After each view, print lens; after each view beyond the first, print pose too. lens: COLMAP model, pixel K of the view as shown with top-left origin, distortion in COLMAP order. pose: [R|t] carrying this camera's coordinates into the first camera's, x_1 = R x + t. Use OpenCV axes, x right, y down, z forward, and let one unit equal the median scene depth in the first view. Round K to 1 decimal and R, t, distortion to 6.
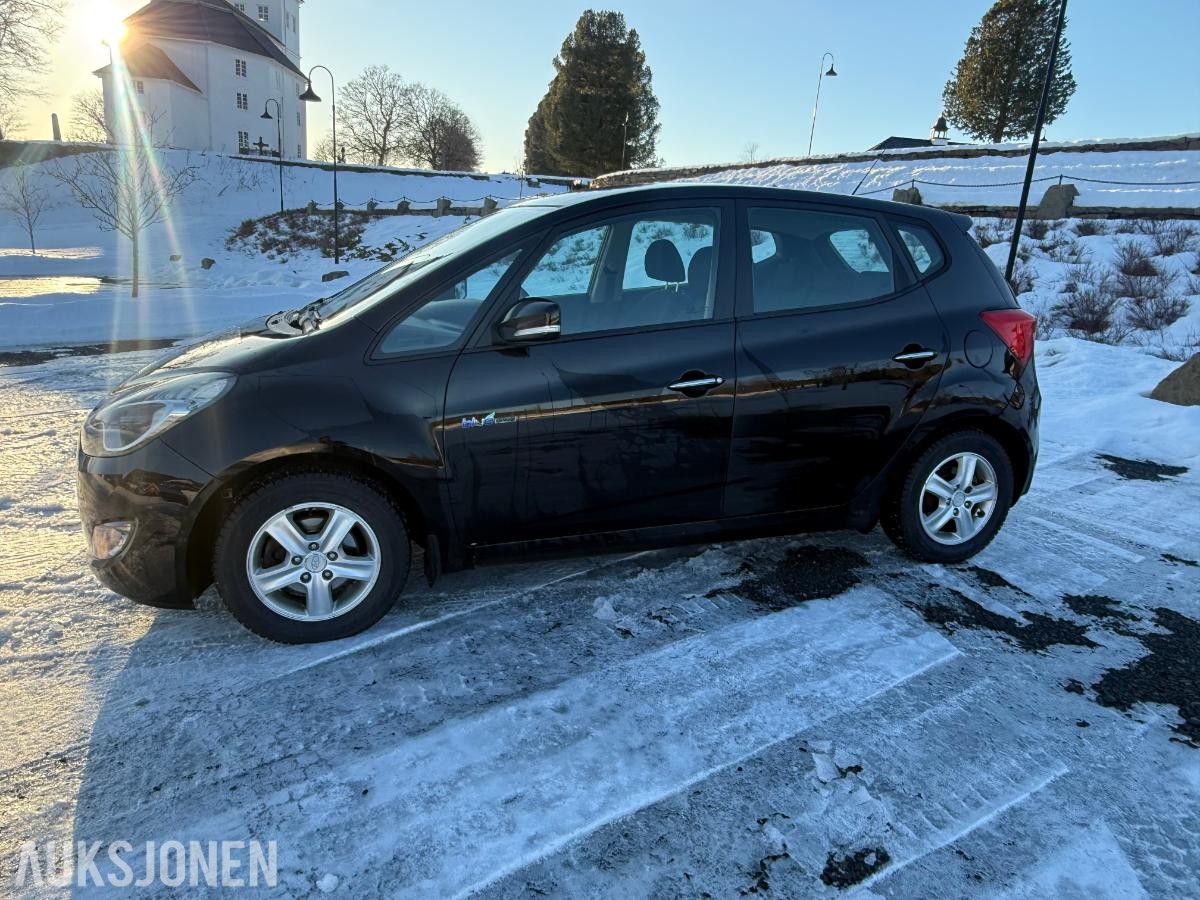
lens RADIAL K [[797.9, 0, 602.7], [0, 797.9, 446.8], [0, 0, 1]] dist [-0.004296, 0.002584]
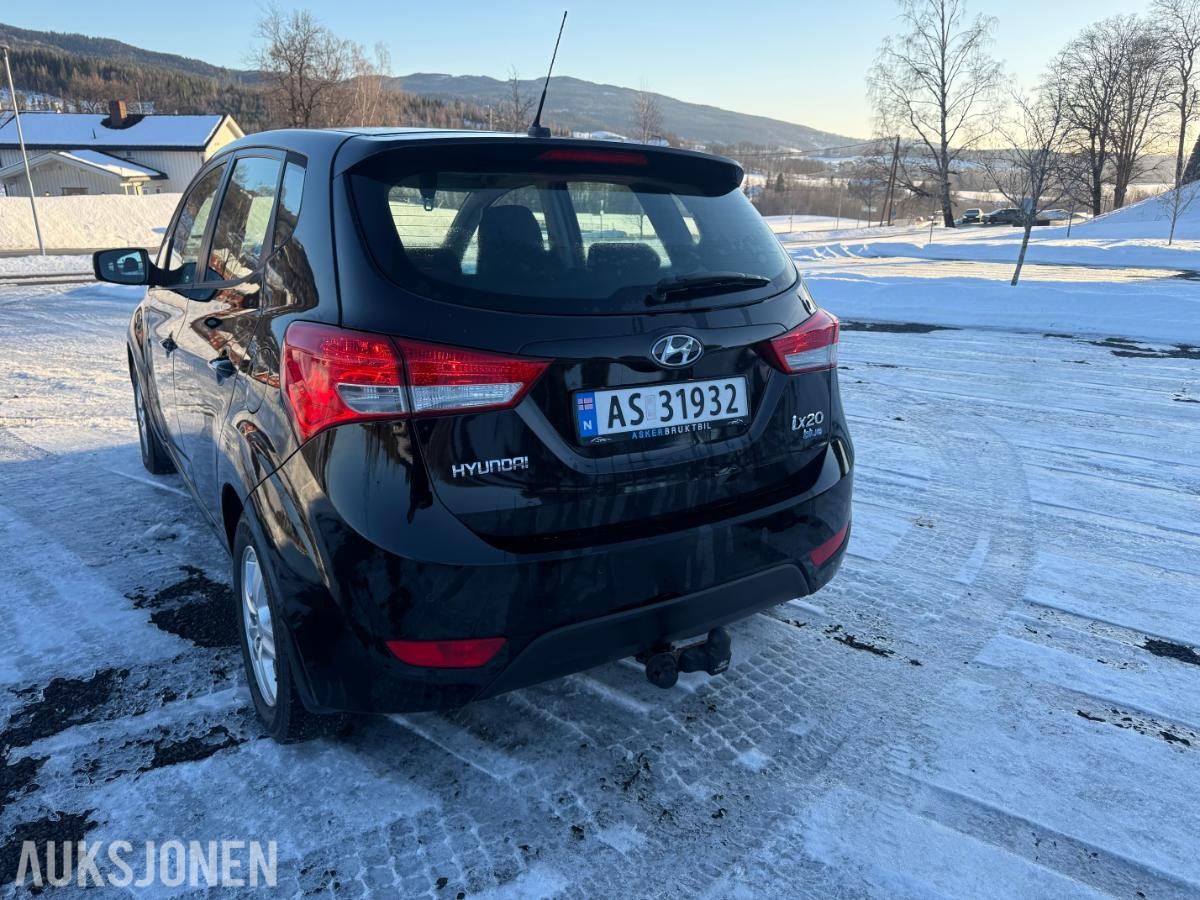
lens RADIAL K [[854.1, 0, 601.0], [0, 854.1, 443.1], [0, 0, 1]] dist [0.014011, -0.016848]
pose [[0.243711, 0.237224, -0.940388, 1.084092], [-0.250348, 0.952151, 0.175311, -0.241069], [0.936980, 0.192699, 0.291438, 1.031398]]
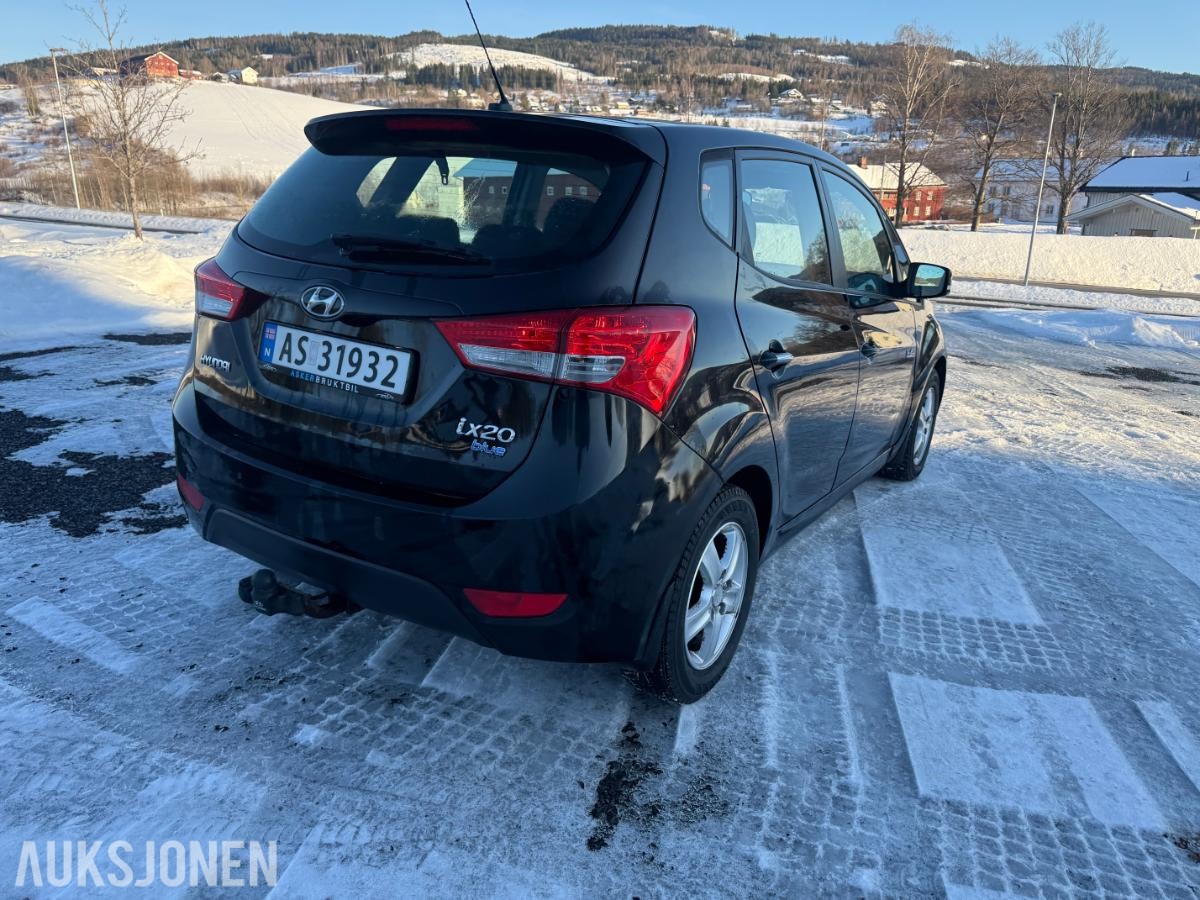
lens RADIAL K [[854.1, 0, 610.7], [0, 854.1, 452.7], [0, 0, 1]] dist [0.014011, -0.016848]
pose [[-0.763225, 0.106545, -0.637288, 0.776716], [-0.240376, 0.868696, 0.433112, -0.428575], [0.599756, 0.483751, -0.637400, 1.788334]]
